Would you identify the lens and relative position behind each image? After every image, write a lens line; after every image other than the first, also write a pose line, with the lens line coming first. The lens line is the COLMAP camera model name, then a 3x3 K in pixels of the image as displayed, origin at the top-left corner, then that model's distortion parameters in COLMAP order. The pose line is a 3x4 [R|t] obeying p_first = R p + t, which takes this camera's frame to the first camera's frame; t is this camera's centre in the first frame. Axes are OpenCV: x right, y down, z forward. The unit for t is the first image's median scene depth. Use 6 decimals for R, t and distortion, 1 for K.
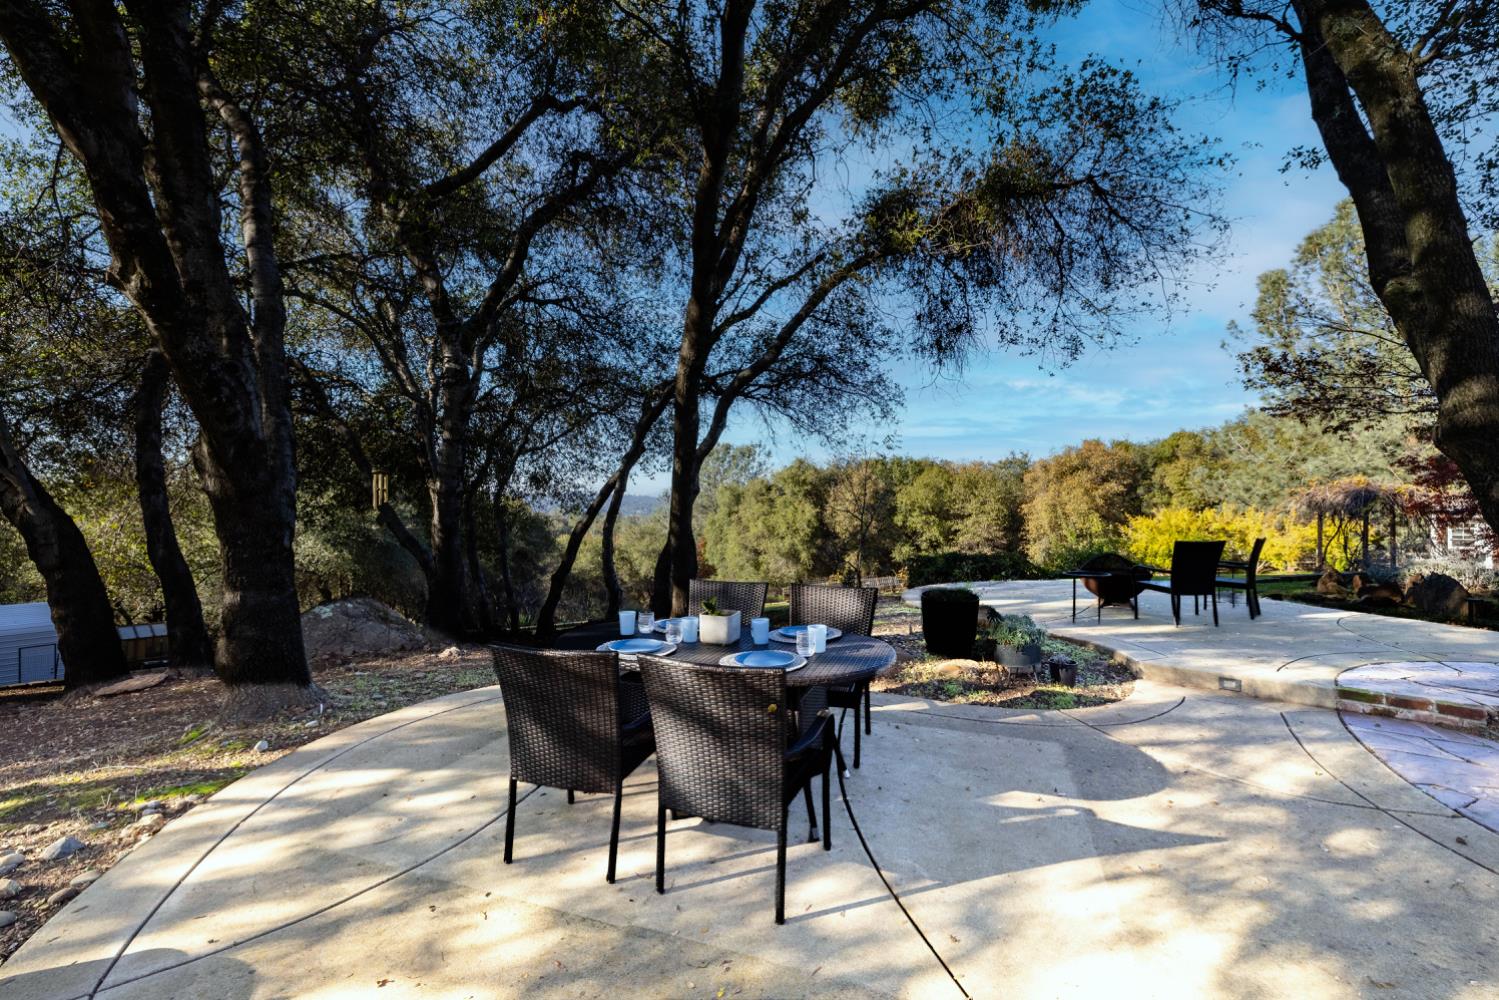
lens RADIAL K [[624.3, 0, 741.9], [0, 624.3, 502.2], [0, 0, 1]] dist [0.002604, 0.000407]
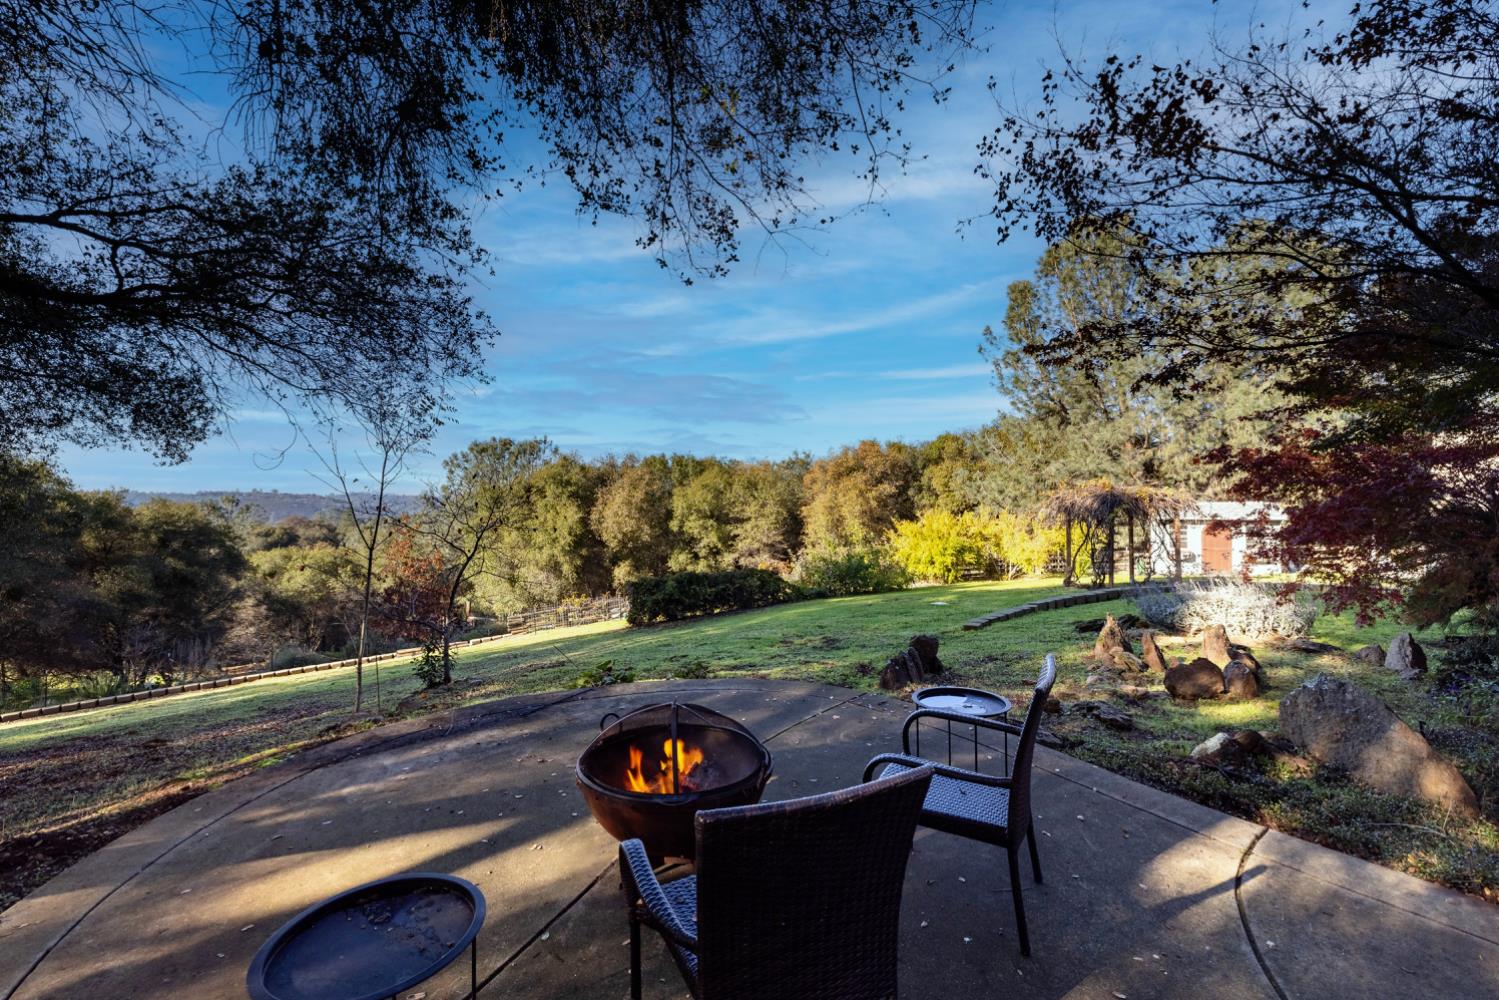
lens RADIAL K [[624.3, 0, 741.9], [0, 624.3, 502.2], [0, 0, 1]] dist [0.002604, 0.000407]
pose [[0.958951, -0.005452, 0.283519, 0.094797], [0.005499, 0.999985, 0.000628, -0.004433], [-0.283518, 0.000957, 0.958966, 0.118852]]
